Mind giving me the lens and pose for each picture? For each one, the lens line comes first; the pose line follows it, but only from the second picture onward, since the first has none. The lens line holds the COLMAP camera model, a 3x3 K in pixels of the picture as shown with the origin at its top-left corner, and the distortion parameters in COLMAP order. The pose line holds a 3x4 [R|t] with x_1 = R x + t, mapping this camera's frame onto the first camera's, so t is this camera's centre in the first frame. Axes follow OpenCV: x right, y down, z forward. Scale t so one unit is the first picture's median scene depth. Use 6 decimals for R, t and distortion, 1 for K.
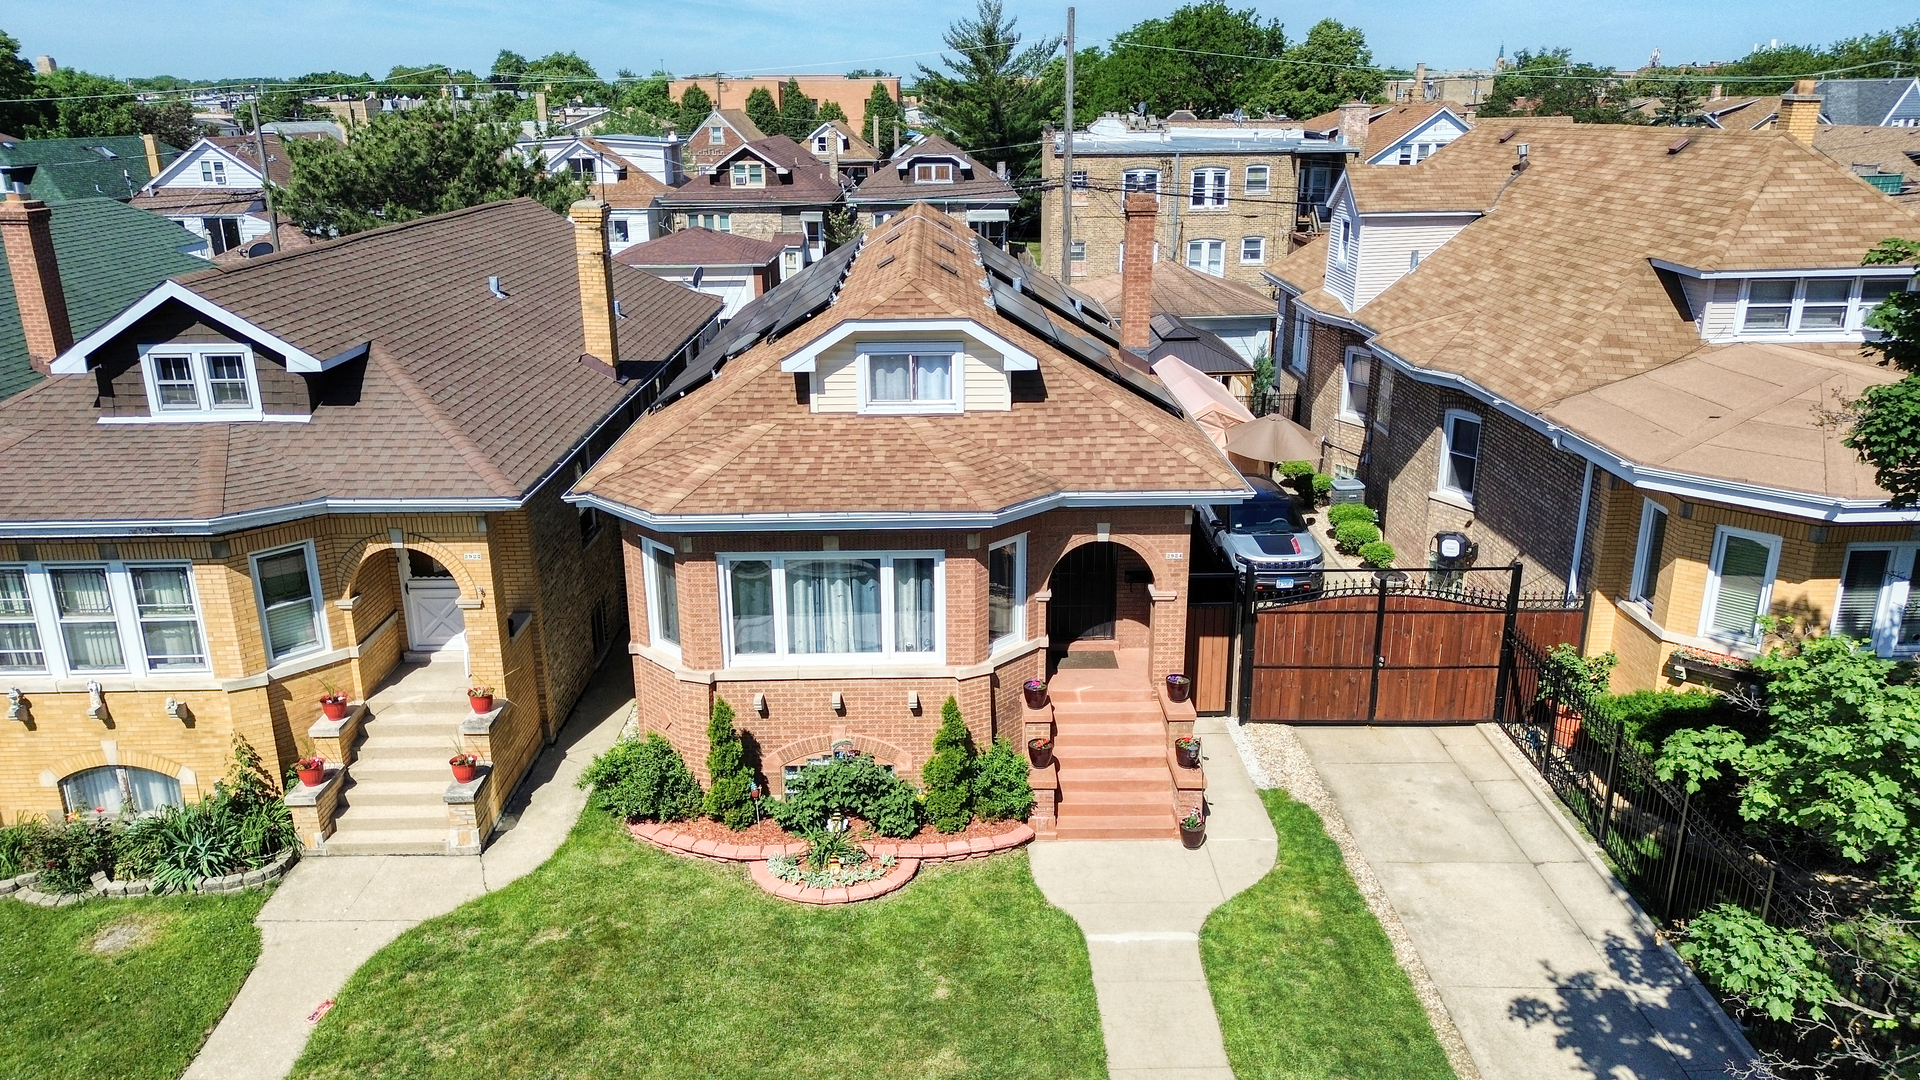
lens RADIAL K [[1359.6, 0, 960.0], [0, 1359.6, 540.0], [0, 0, 1]] dist [0.072937, -0.072647]
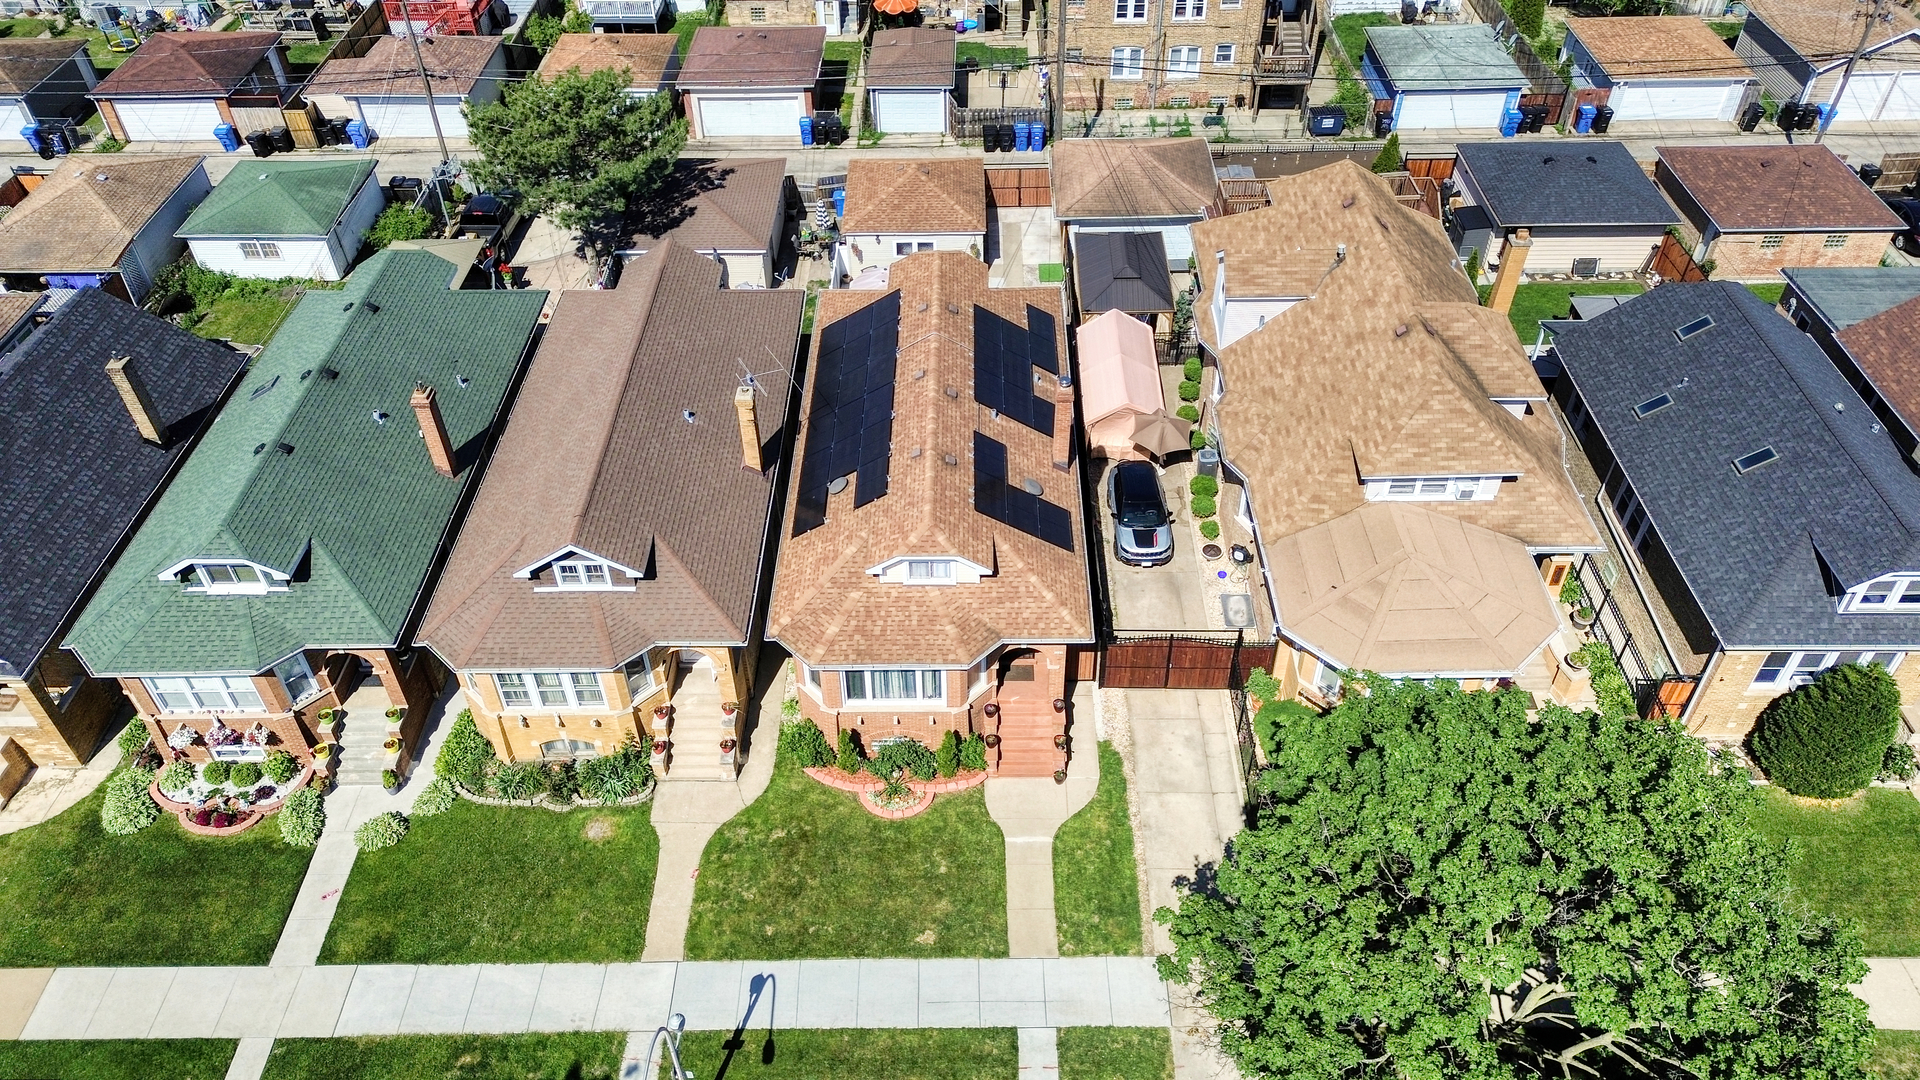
lens RADIAL K [[1359.6, 0, 960.0], [0, 1359.6, 540.0], [0, 0, 1]] dist [0.072937, -0.072647]
pose [[0.999716, 0.011815, -0.020695, 0.049582], [-0.002343, 0.912952, 0.408061, -0.987683], [0.023715, -0.407896, 0.912720, -0.809950]]
